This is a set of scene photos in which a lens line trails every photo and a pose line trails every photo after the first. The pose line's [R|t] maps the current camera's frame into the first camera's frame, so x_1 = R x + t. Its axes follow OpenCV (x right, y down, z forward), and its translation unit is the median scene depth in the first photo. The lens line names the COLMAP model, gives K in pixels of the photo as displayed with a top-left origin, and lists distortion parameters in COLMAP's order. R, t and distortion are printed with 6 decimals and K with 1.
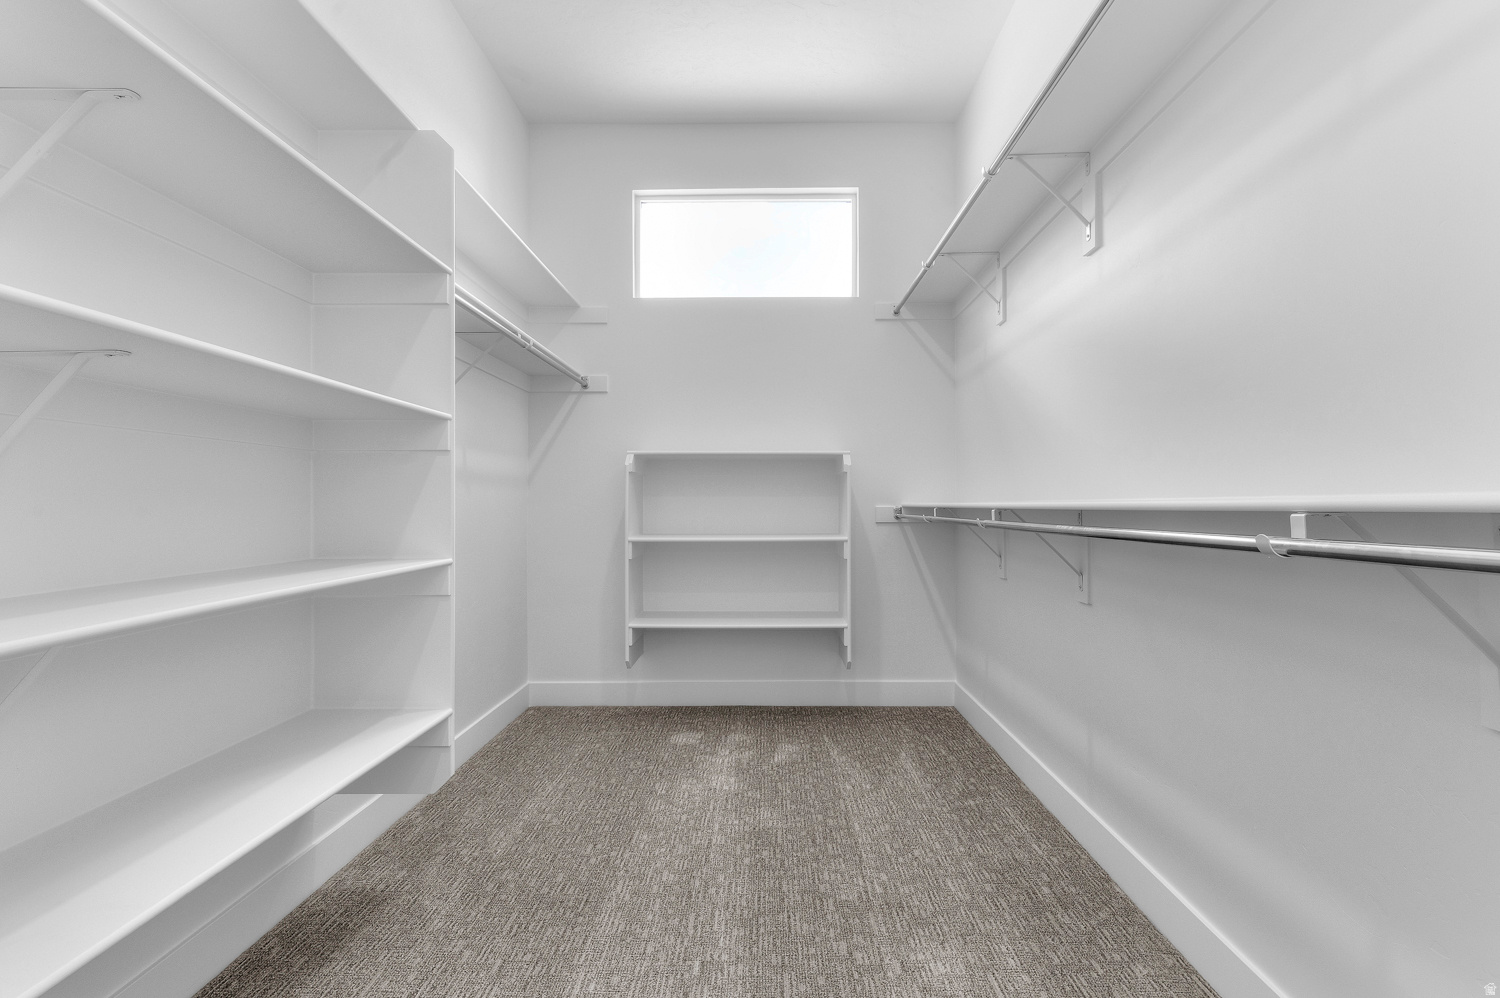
lens RADIAL K [[671.4, 0, 750.0], [0, 671.4, 499.0], [0, 0, 1]] dist [0.002091, 0.000255]
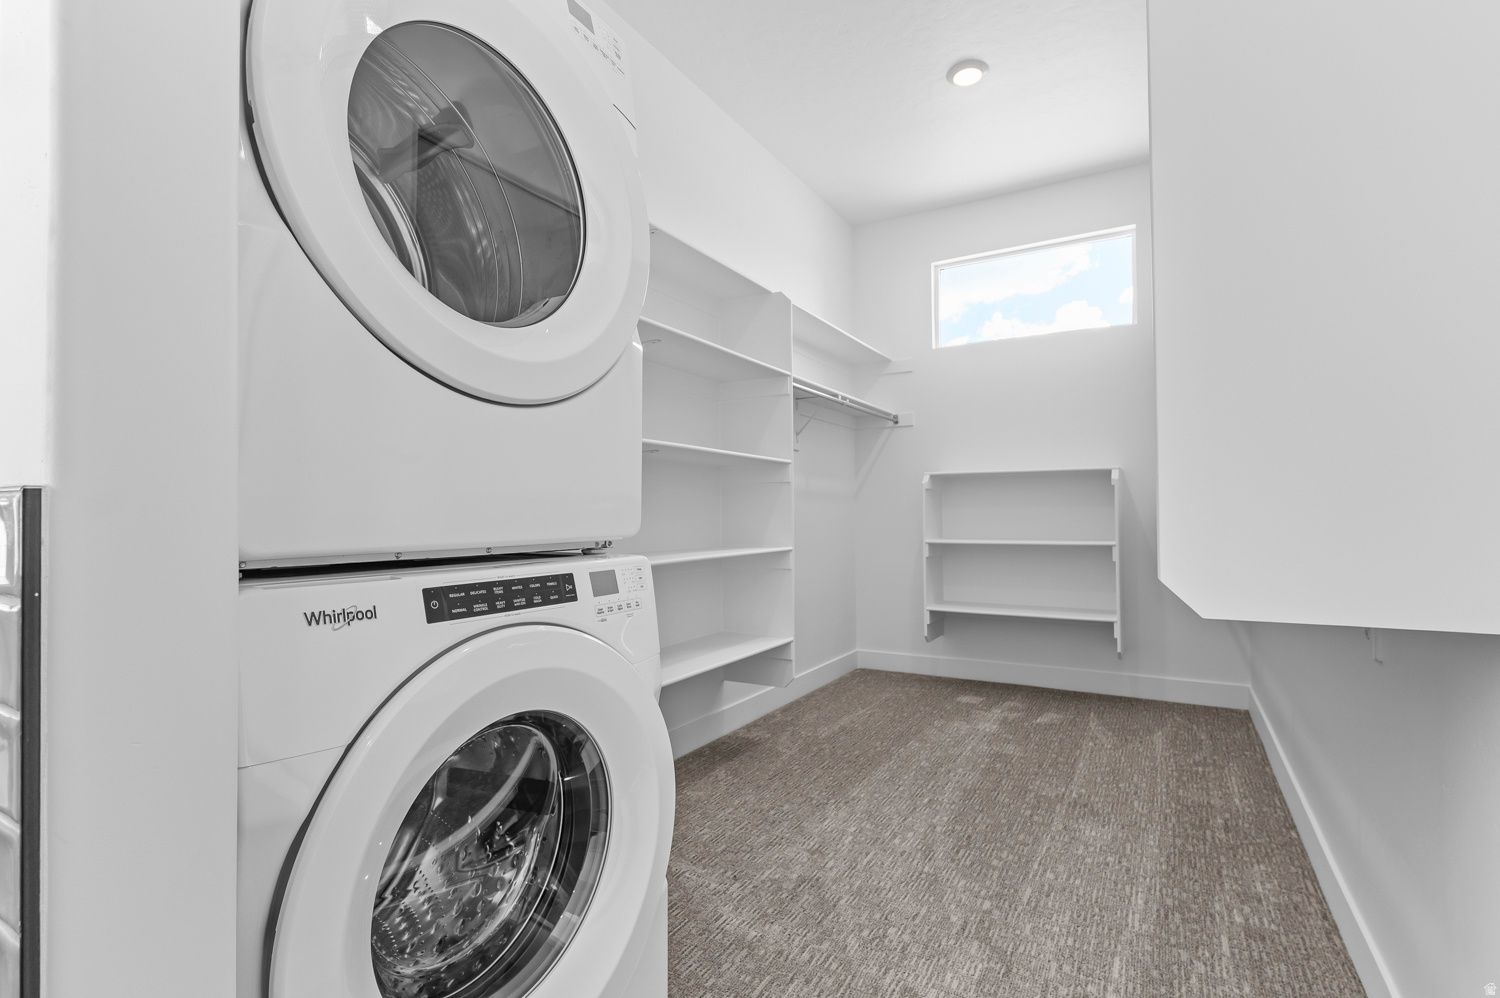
lens RADIAL K [[702.8, 0, 746.9], [0, 702.8, 512.5], [0, 0, 1]] dist [0.001084, 0.000025]
pose [[0.864508, -0.004614, -0.502597, 0.238138], [0.007002, 0.999971, 0.002864, -0.001471], [0.502570, -0.005995, 0.864516, -0.399793]]
